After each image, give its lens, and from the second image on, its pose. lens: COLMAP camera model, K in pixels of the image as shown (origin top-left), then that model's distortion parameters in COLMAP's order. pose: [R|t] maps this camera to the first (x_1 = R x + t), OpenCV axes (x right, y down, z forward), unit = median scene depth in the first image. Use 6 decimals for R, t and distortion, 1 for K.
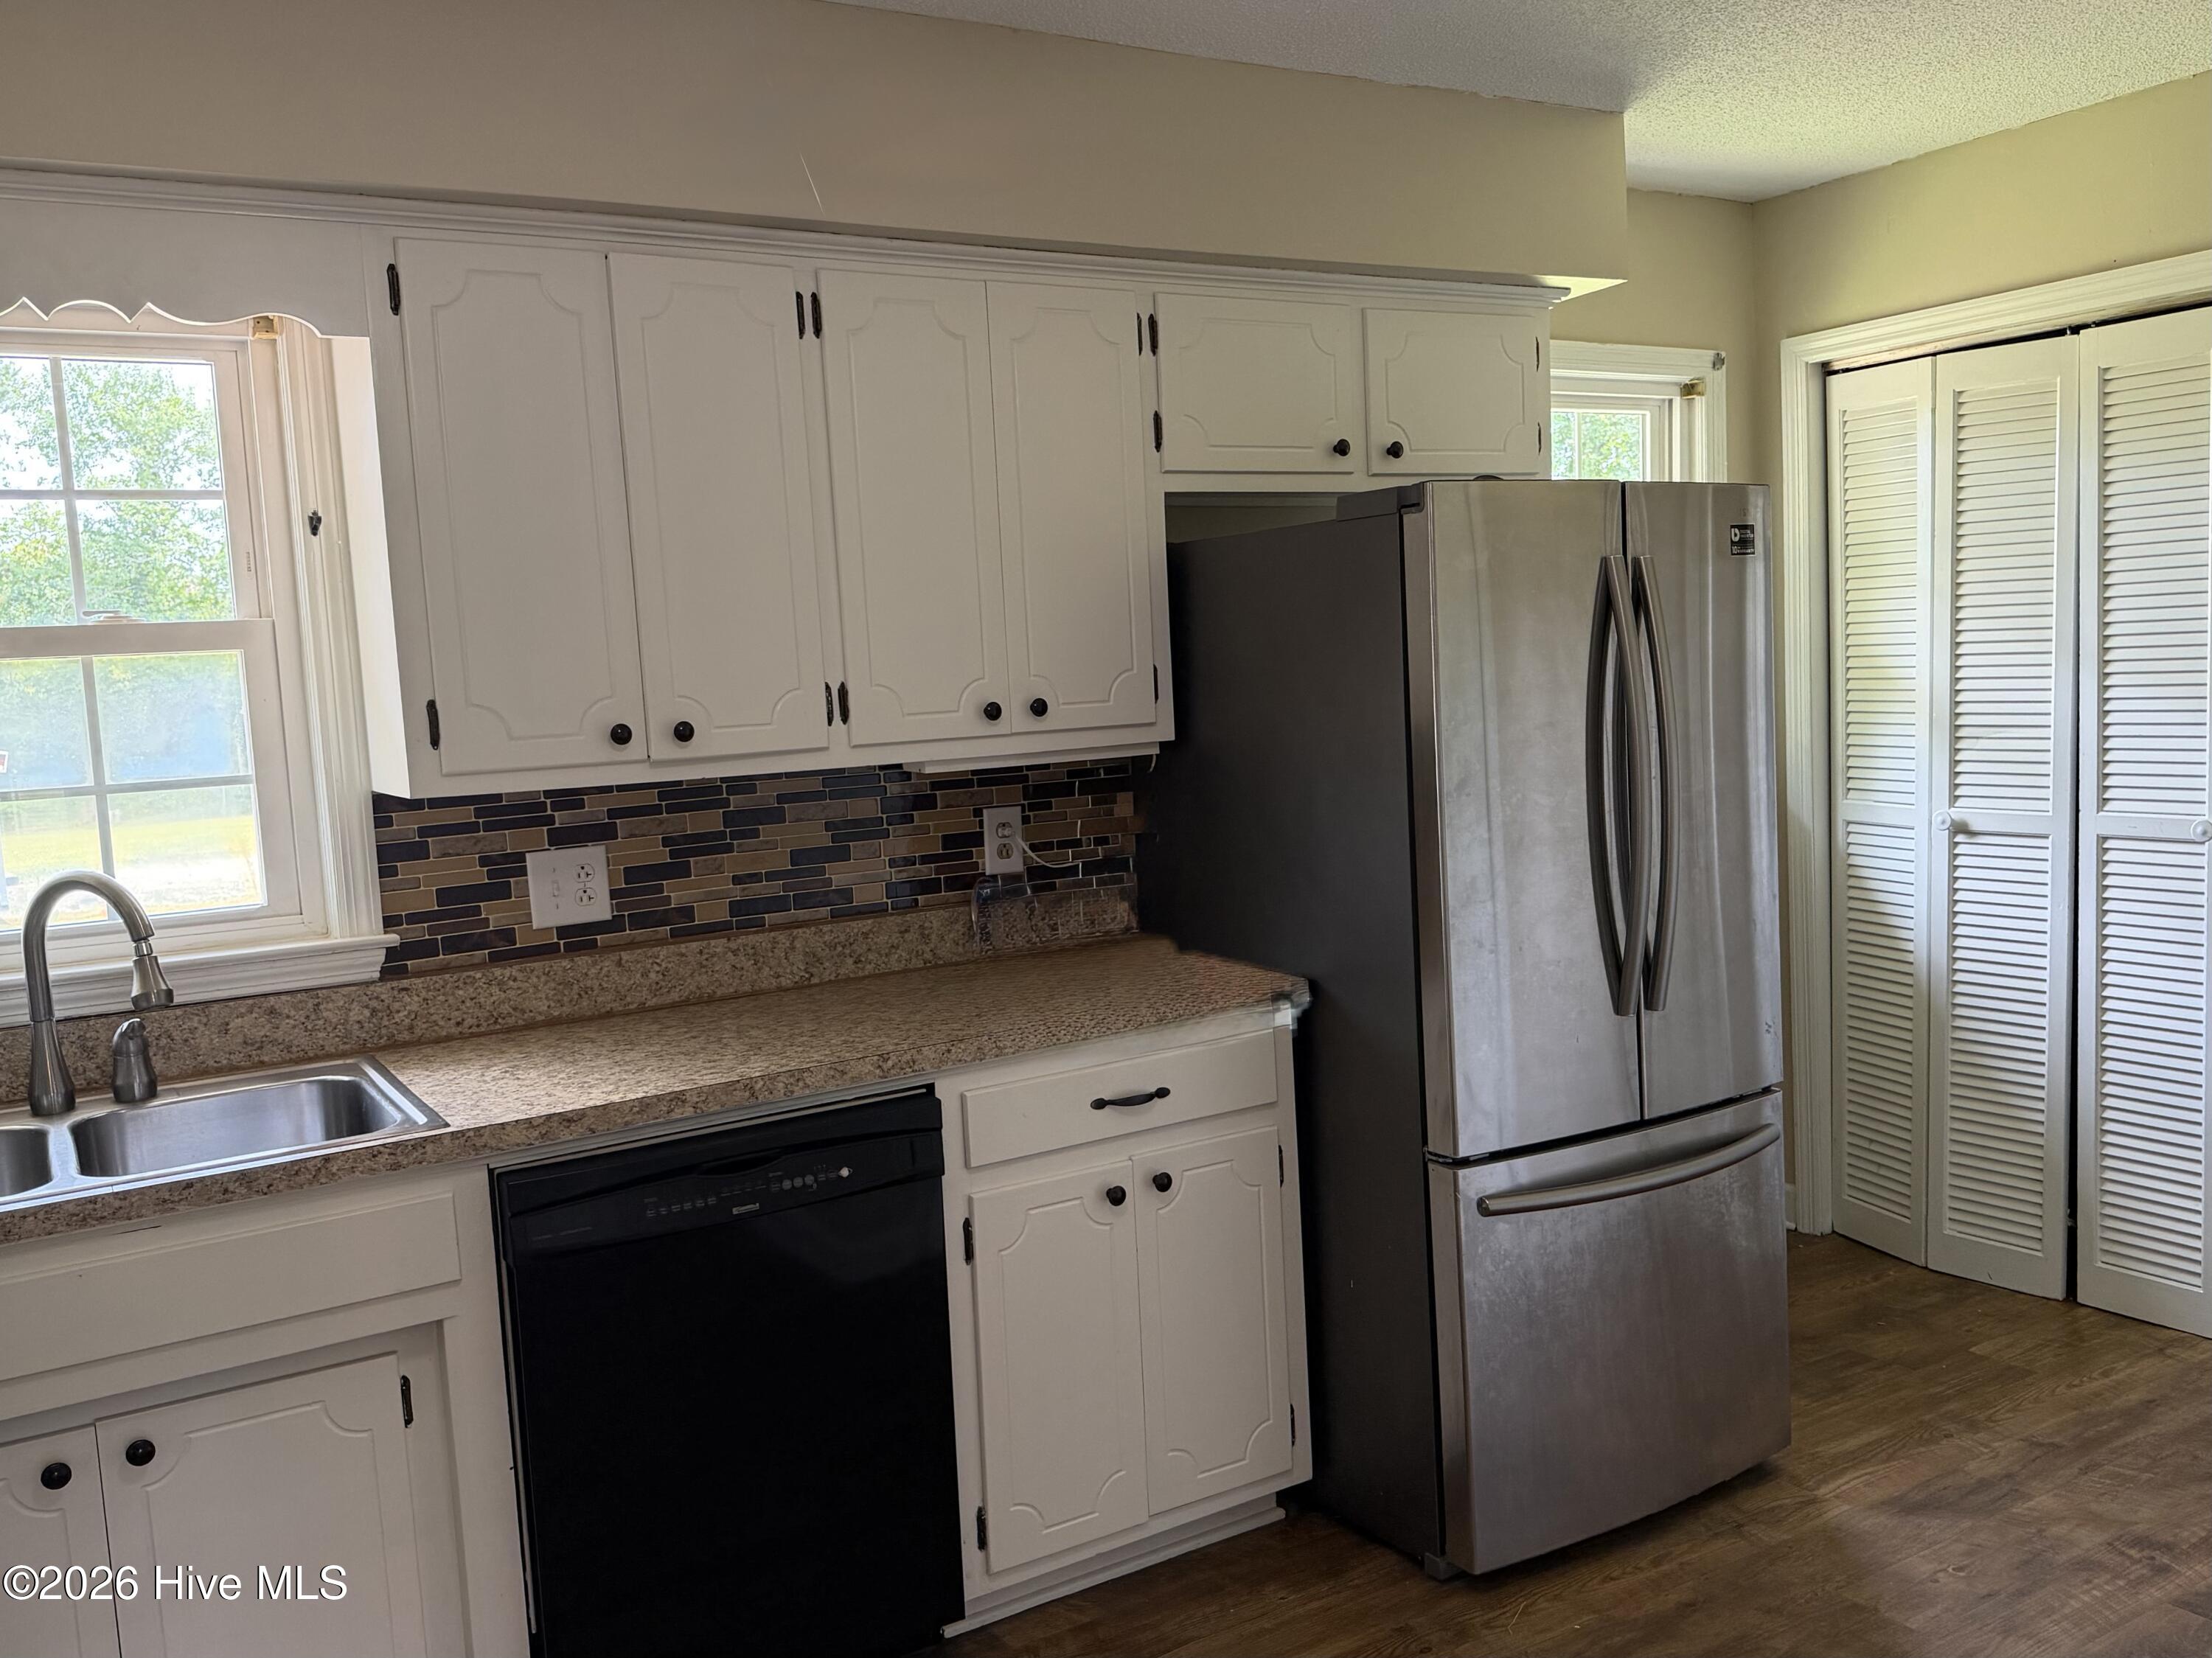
lens RADIAL K [[1849.8, 0, 1132.2], [0, 1849.8, 829.6], [0, 0, 1]] dist [0.105046, -0.163178]
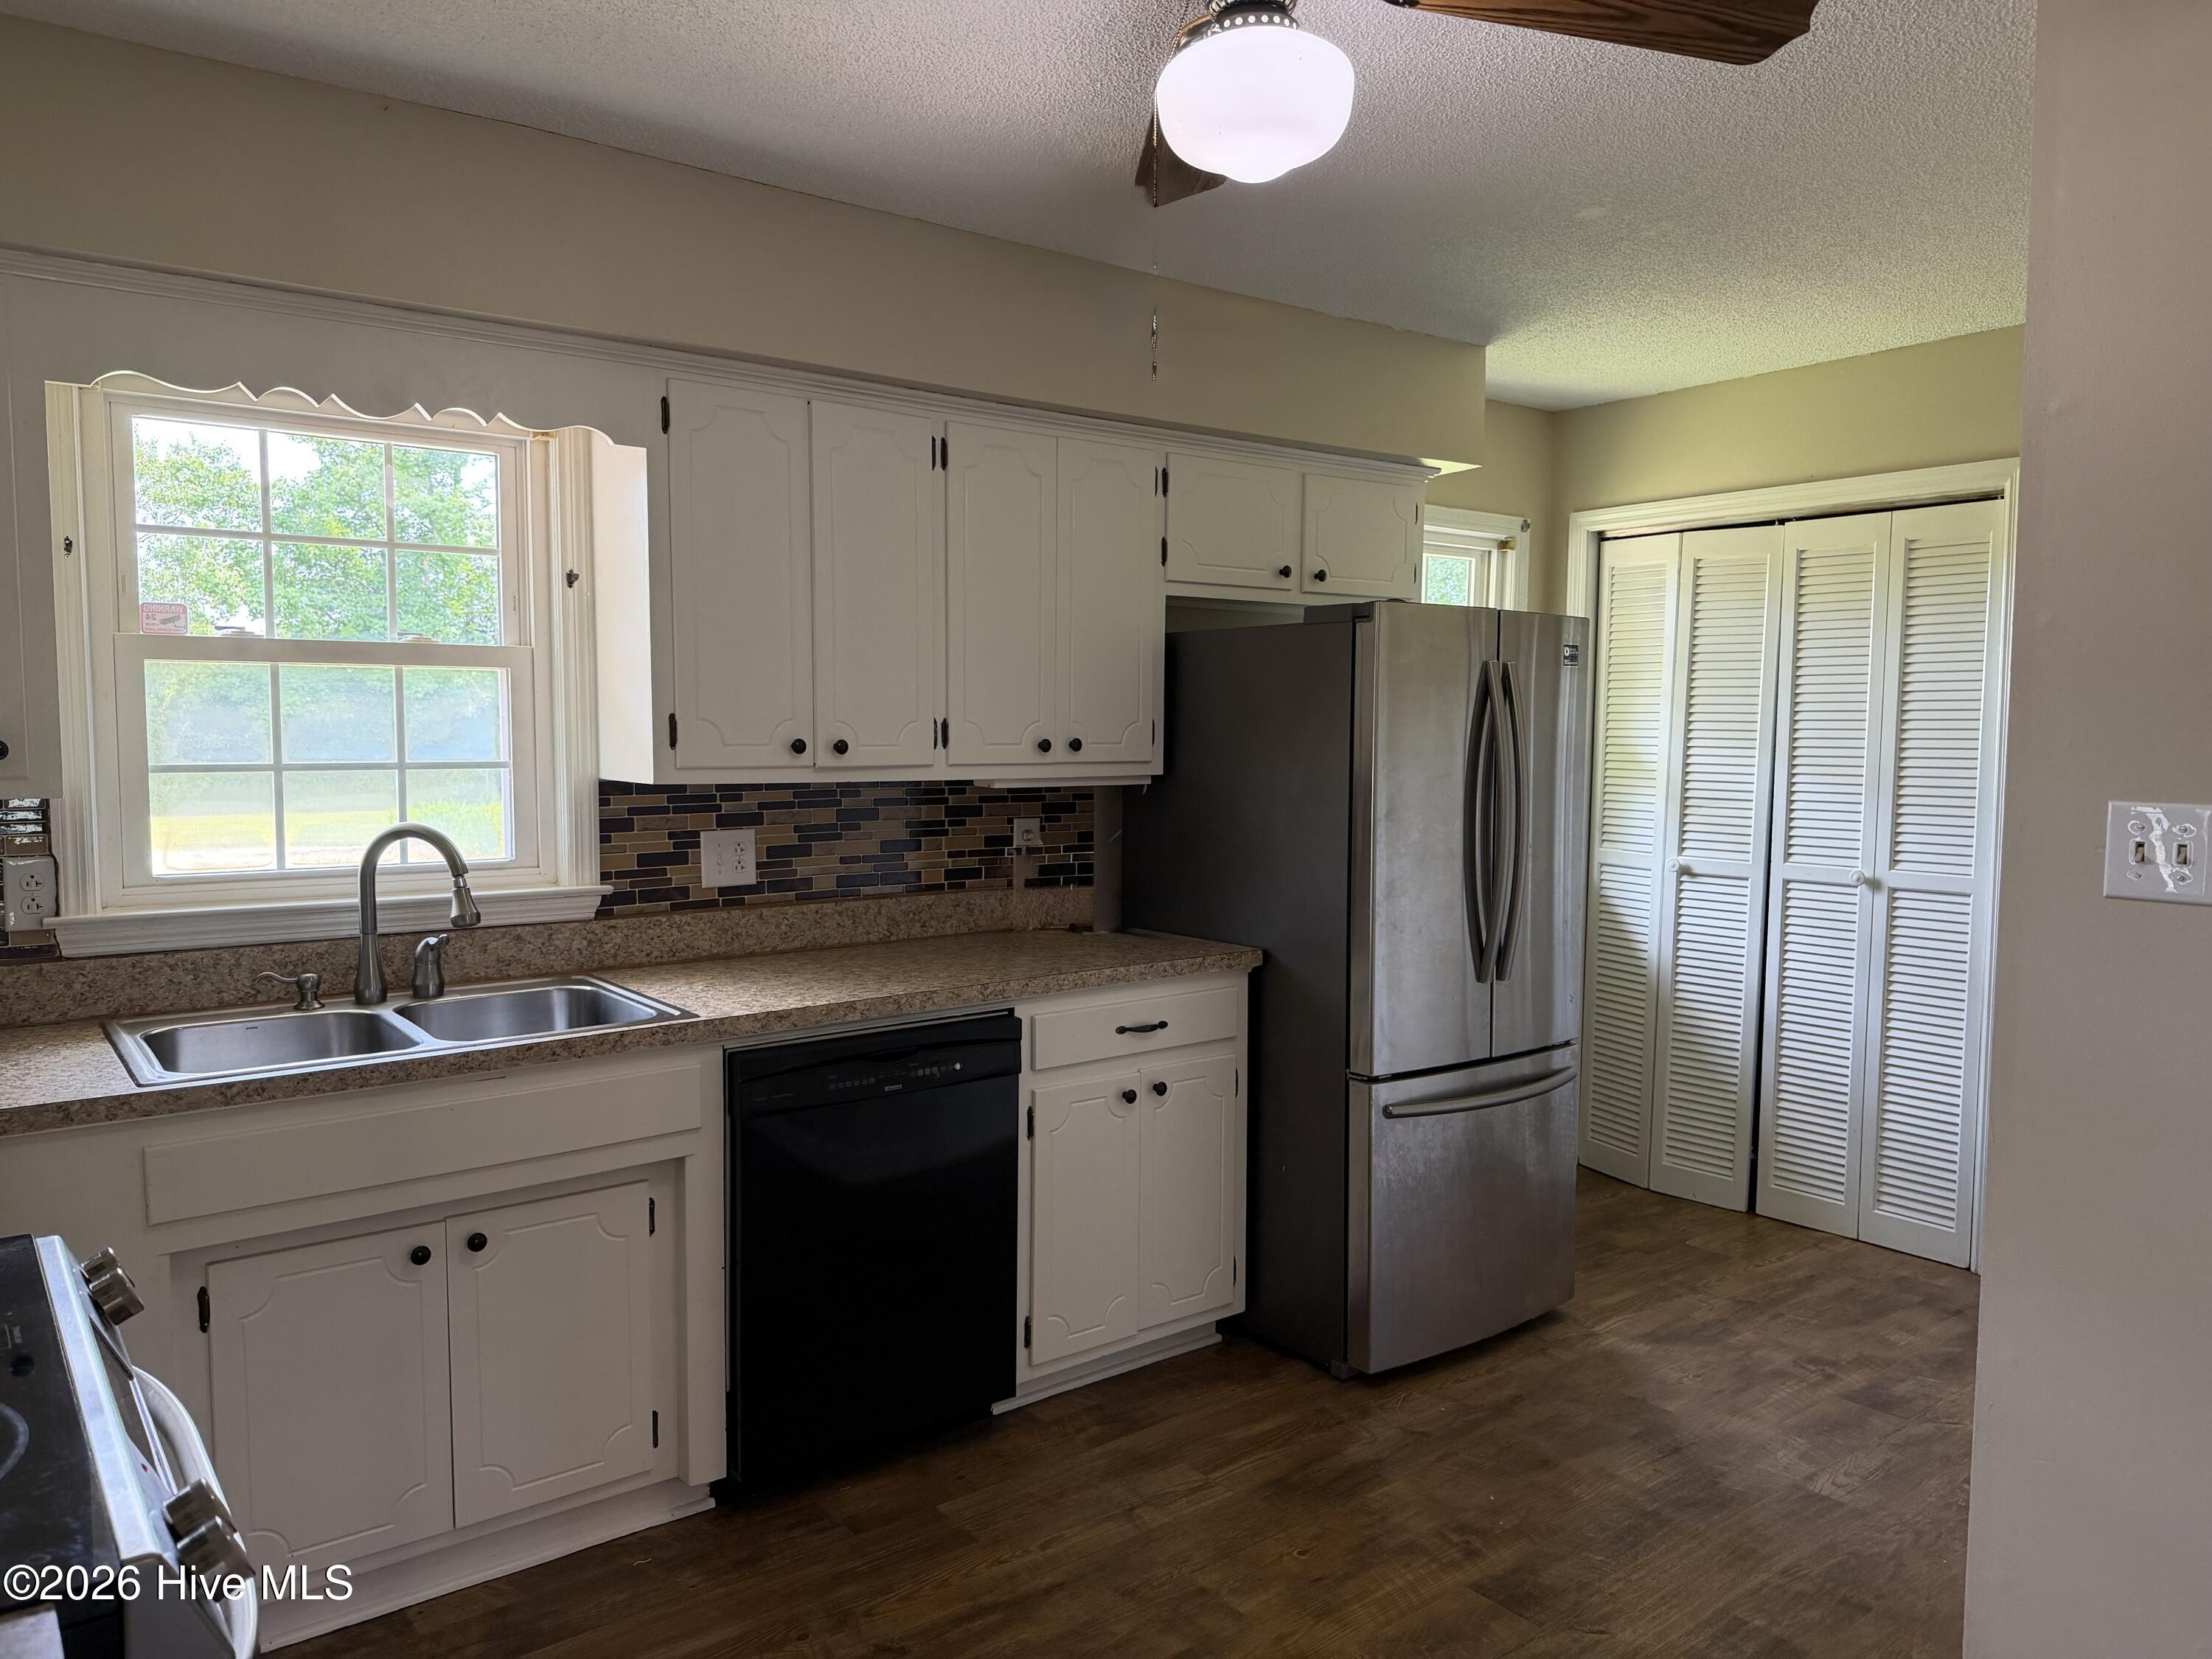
lens RADIAL K [[1541.7, 0, 1104.4], [0, 1541.7, 833.7], [0, 0, 1]] dist [0.159345, -0.322631]
pose [[0.993171, 0.048853, 0.105945, -0.154054], [-0.046368, 0.998591, -0.025791, 0.029916], [-0.107056, 0.020703, 0.994037, -0.152099]]
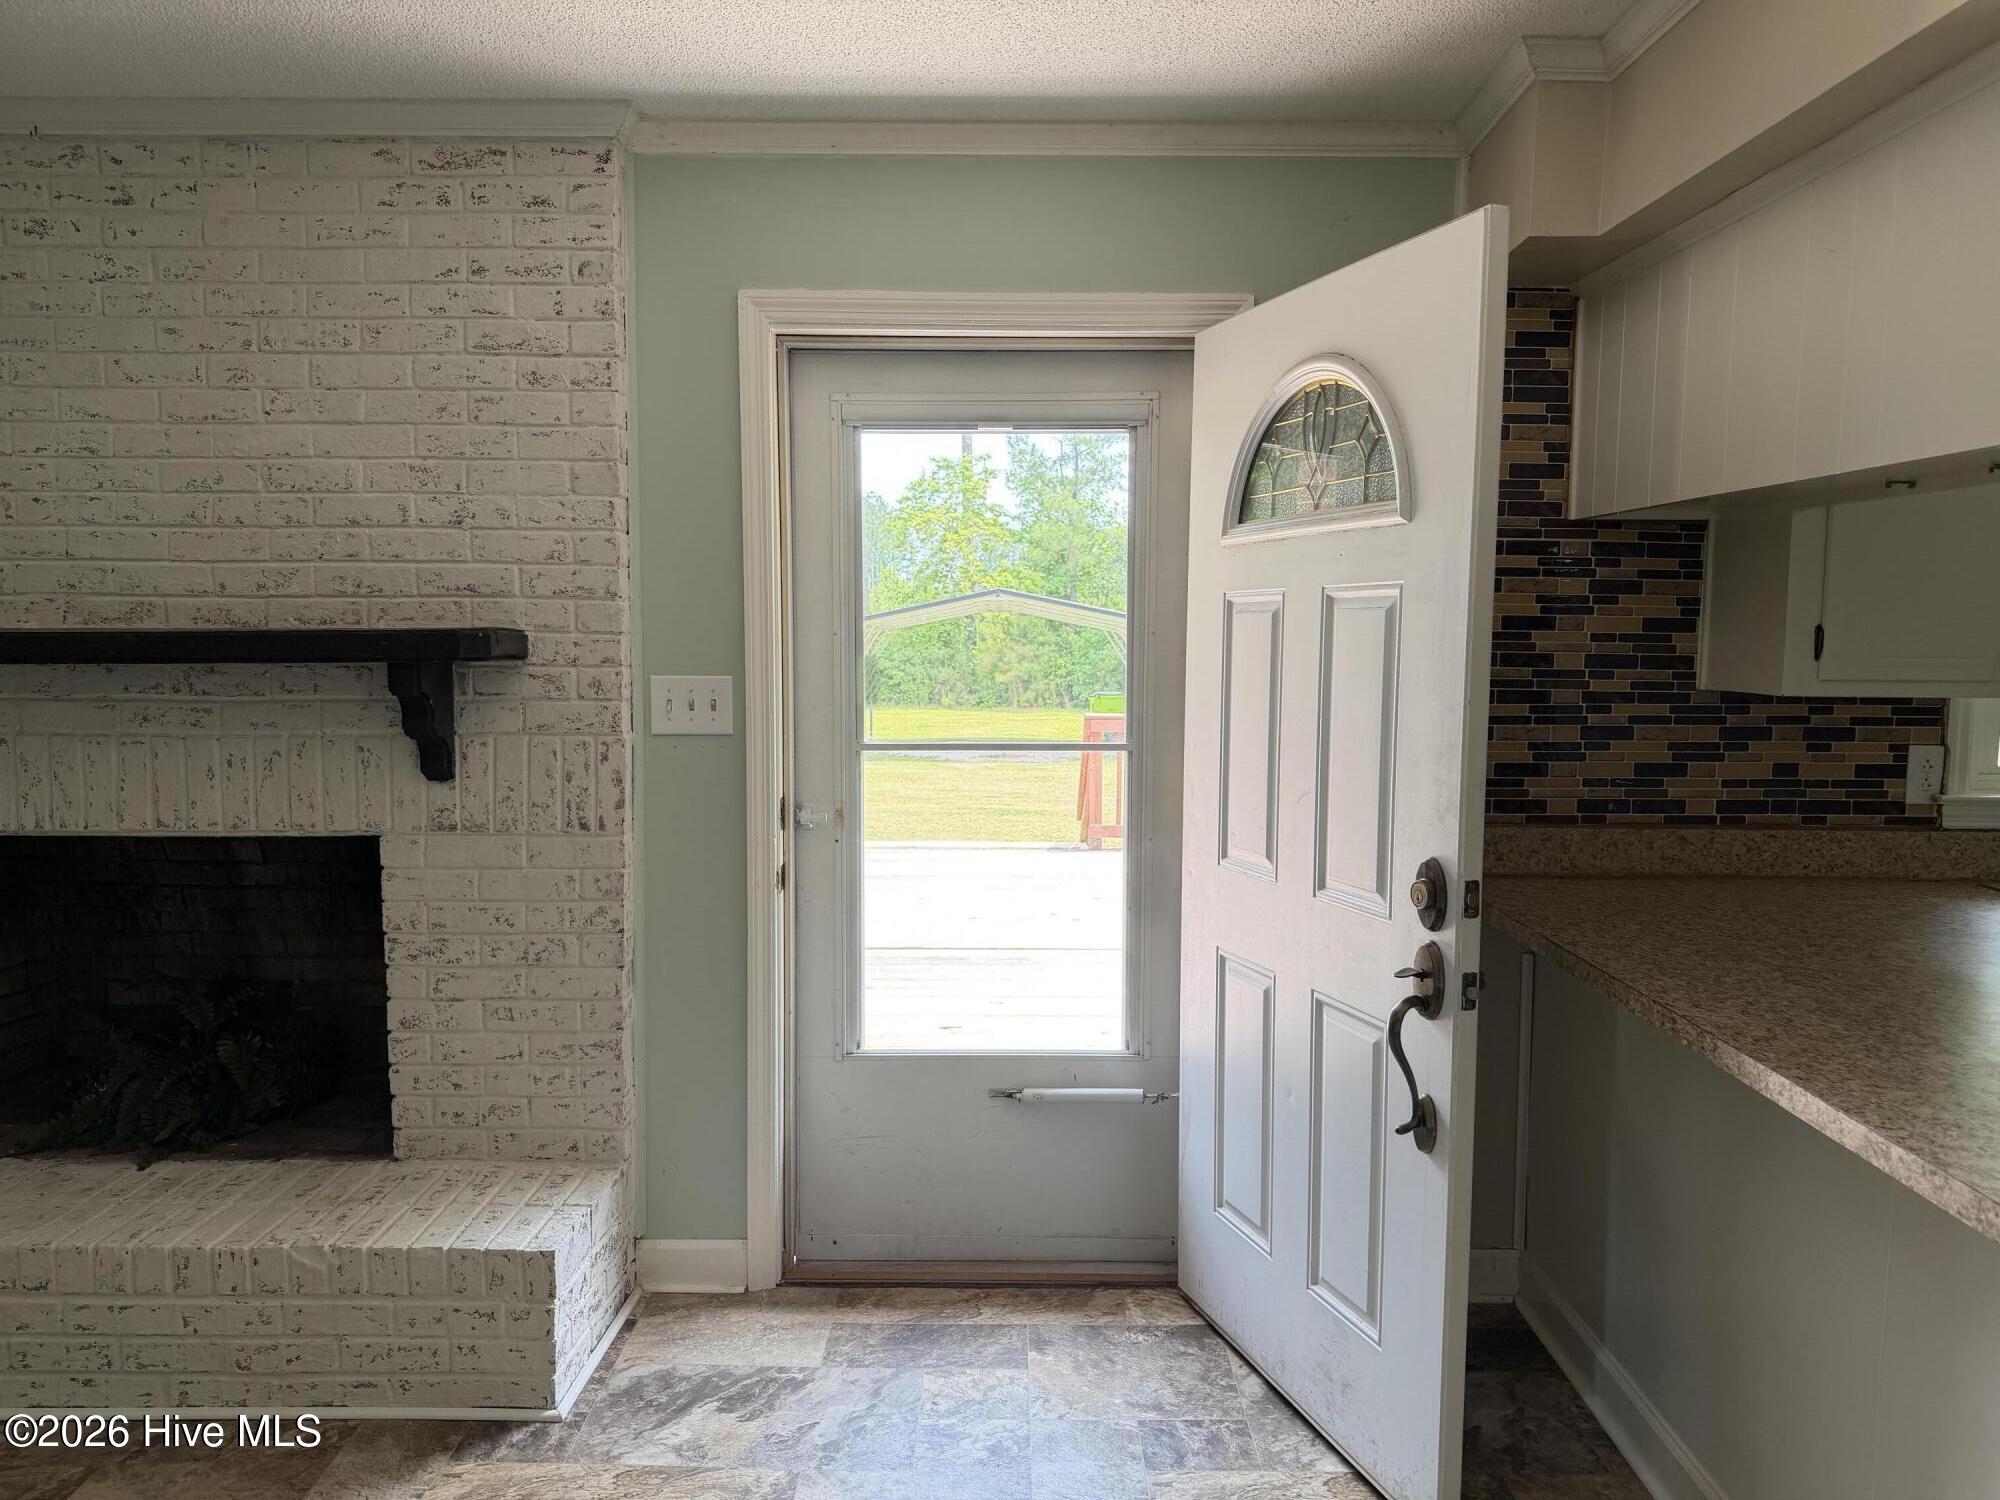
lens RADIAL K [[1414.5, 0, 994.9], [0, 1414.5, 757.0], [0, 0, 1]] dist [0.015149, -0.019303]
pose [[0.846640, 0.104855, -0.521734, -0.698310], [-0.101508, 0.994216, 0.035090, 0.088424], [0.522396, 0.023251, 0.852386, -0.394807]]
